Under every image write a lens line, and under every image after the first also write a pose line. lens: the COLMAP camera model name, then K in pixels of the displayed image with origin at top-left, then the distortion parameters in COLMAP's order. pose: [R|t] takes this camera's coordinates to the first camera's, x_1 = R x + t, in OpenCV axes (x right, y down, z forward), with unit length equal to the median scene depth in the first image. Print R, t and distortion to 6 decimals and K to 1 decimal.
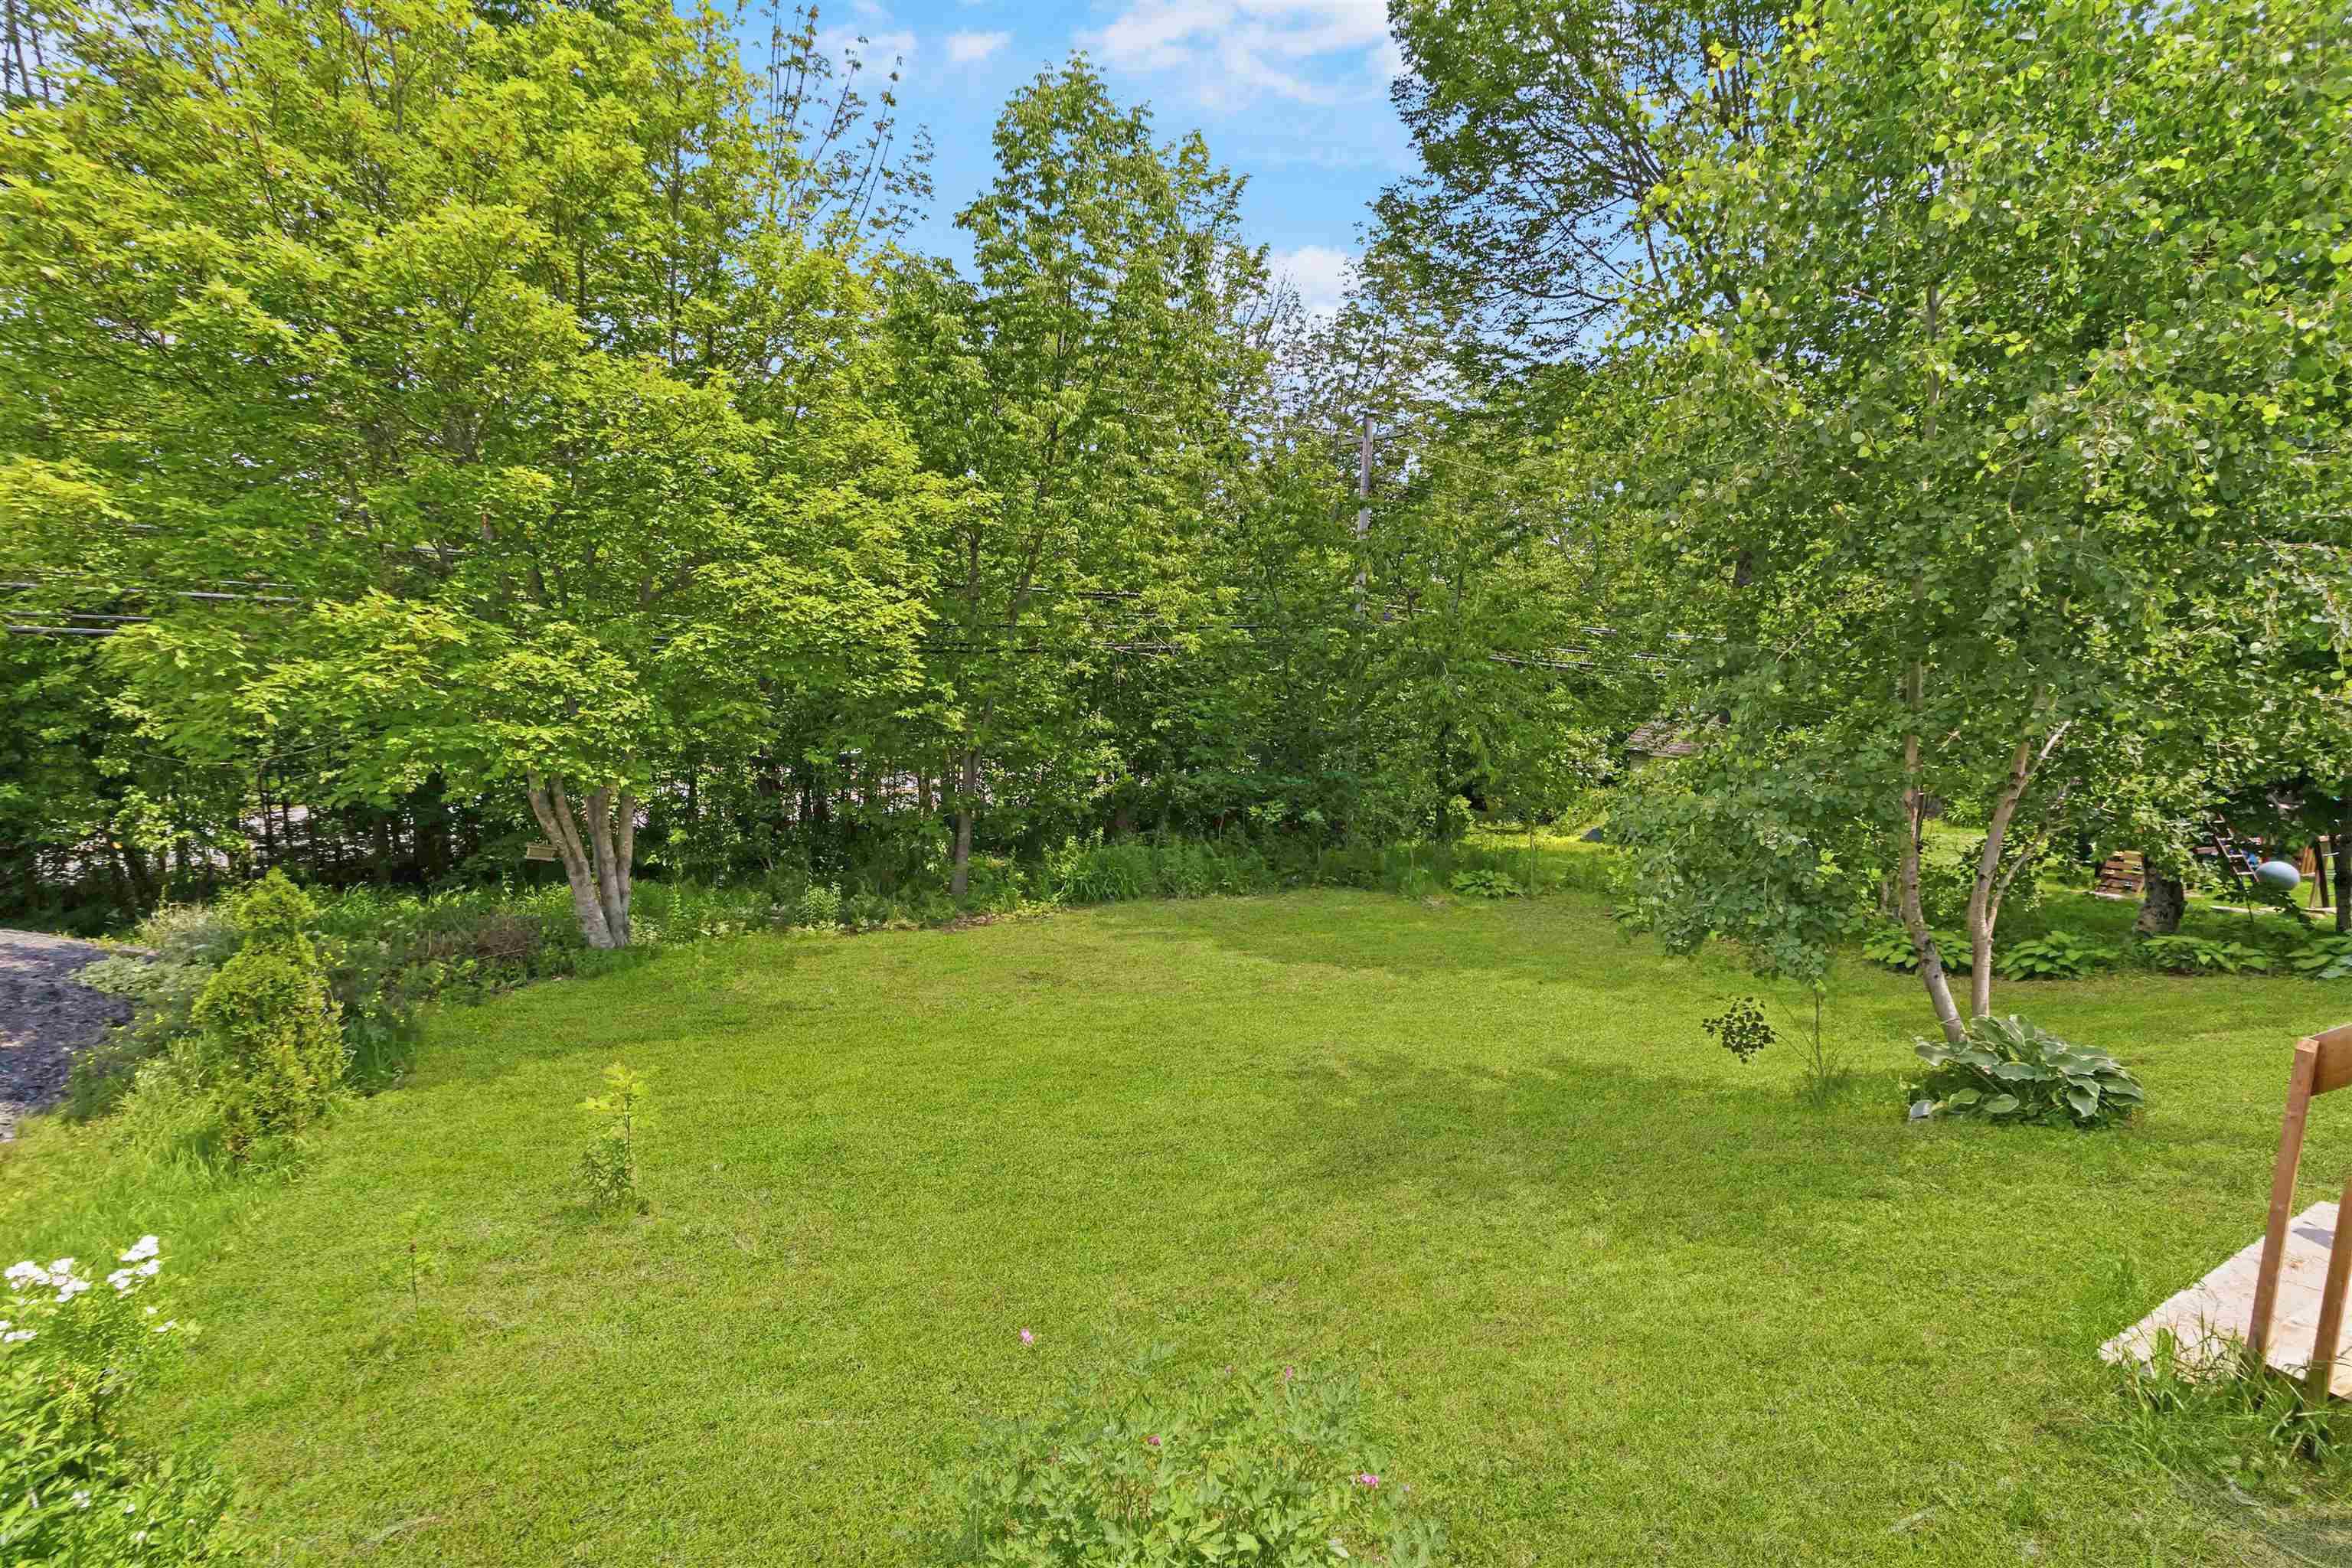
lens RADIAL K [[1086.9, 0, 1201.3], [0, 1086.9, 781.5], [0, 0, 1]] dist [0.001509, -0.000425]
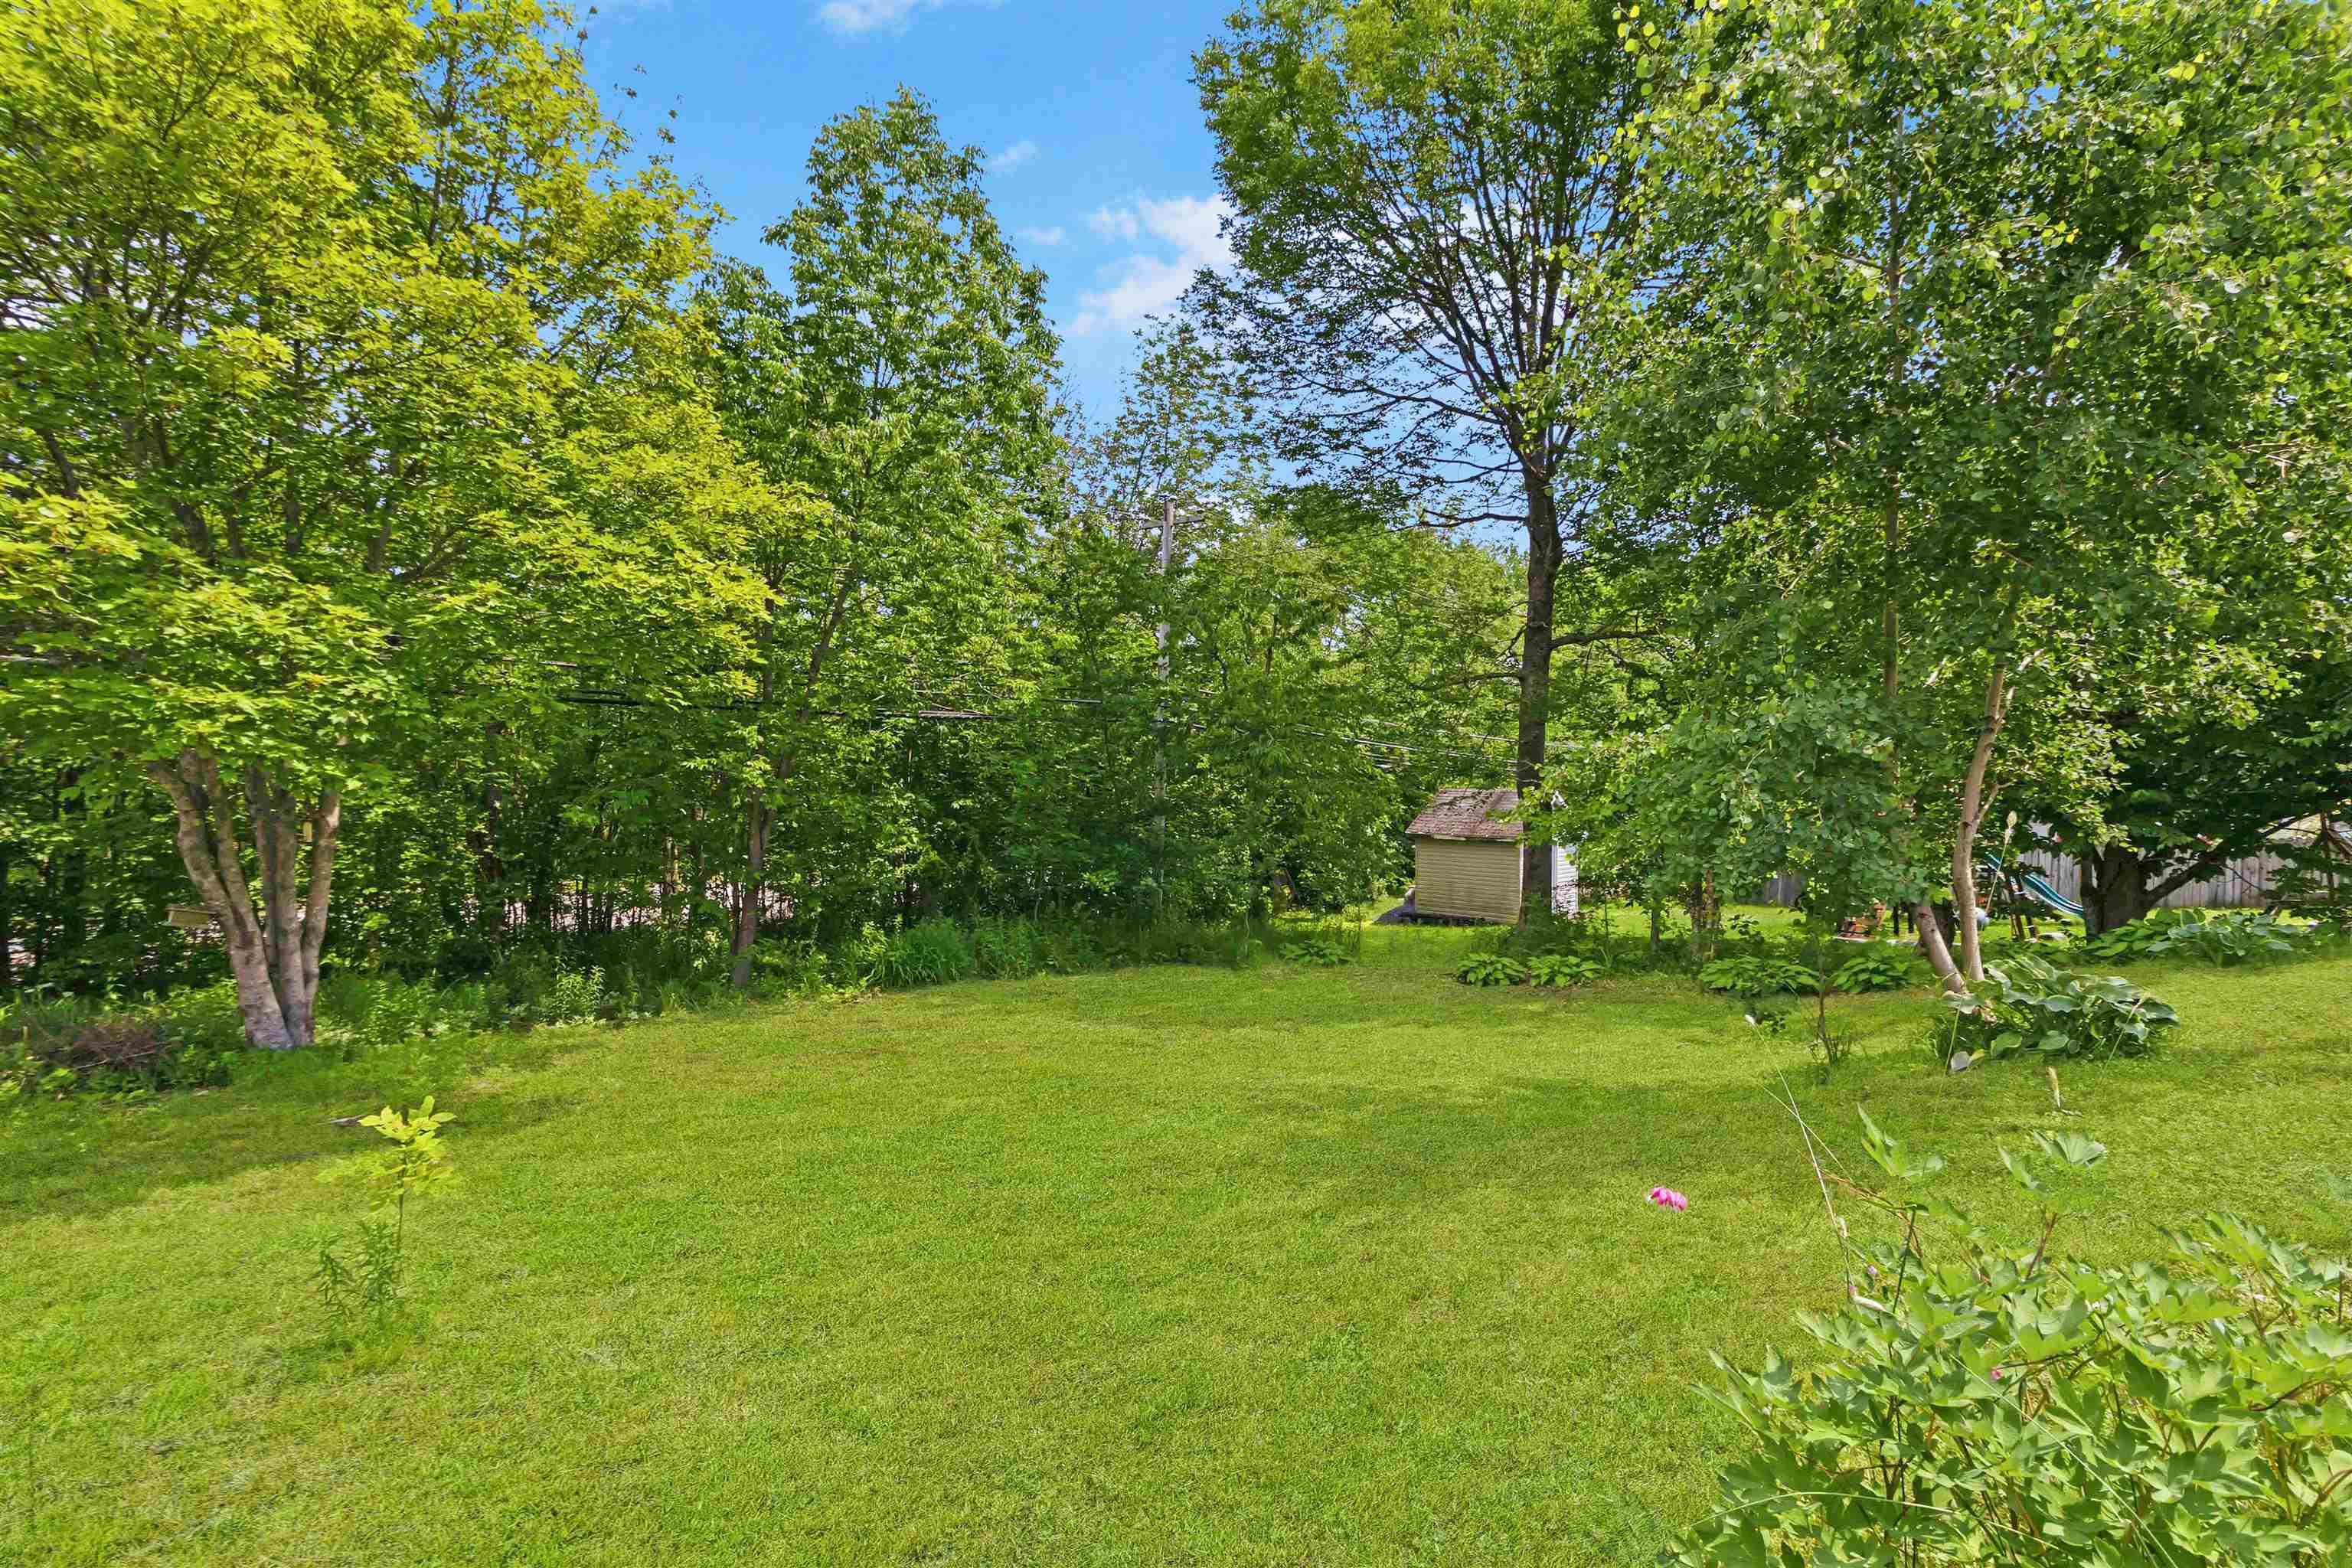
lens RADIAL K [[1086.9, 0, 1215.6], [0, 1086.9, 768.7], [0, 0, 1]] dist [0.001509, -0.000425]
pose [[0.972287, -0.002211, 0.233780, -0.073908], [0.030099, 0.992817, -0.115793, 0.053602], [-0.231845, 0.119620, 0.965370, 0.079427]]
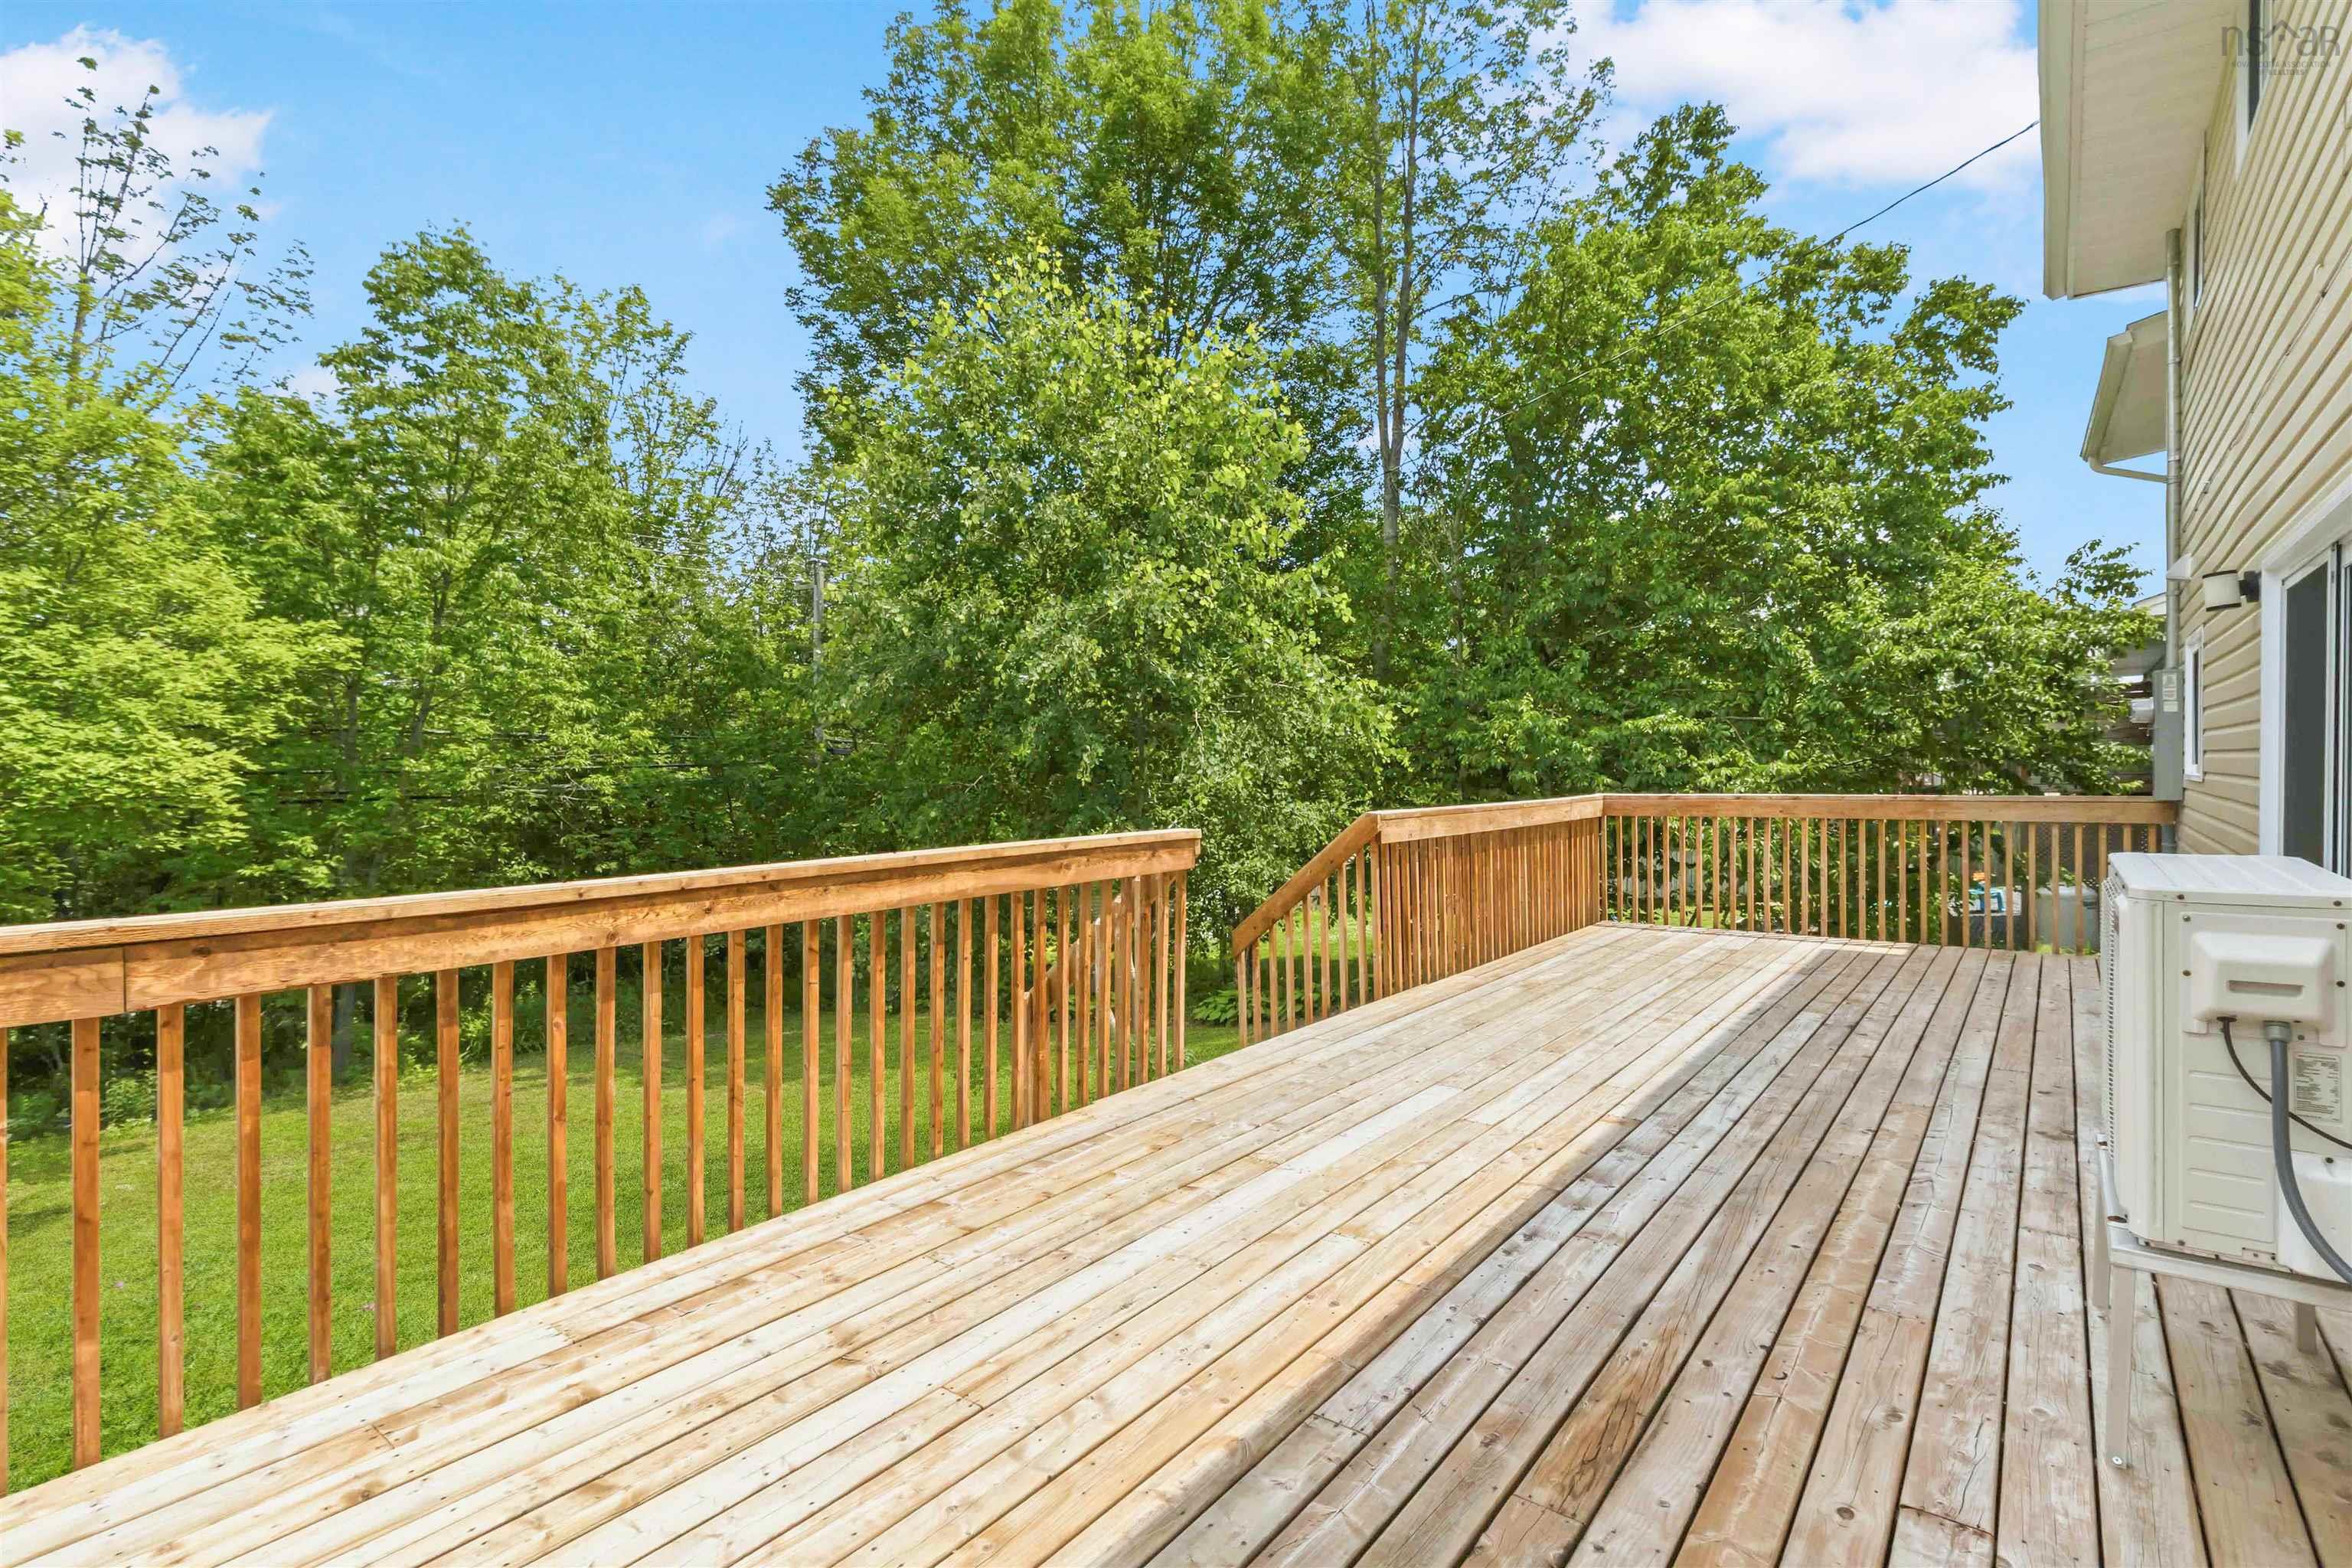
lens RADIAL K [[1086.9, 0, 1184.2], [0, 1086.9, 772.7], [0, 0, 1]] dist [0.001509, -0.000425]
pose [[0.915960, -0.040465, 0.399223, 0.086260], [0.089695, 0.990376, -0.105408, 0.021610], [-0.391116, 0.132358, 0.910774, -0.150602]]
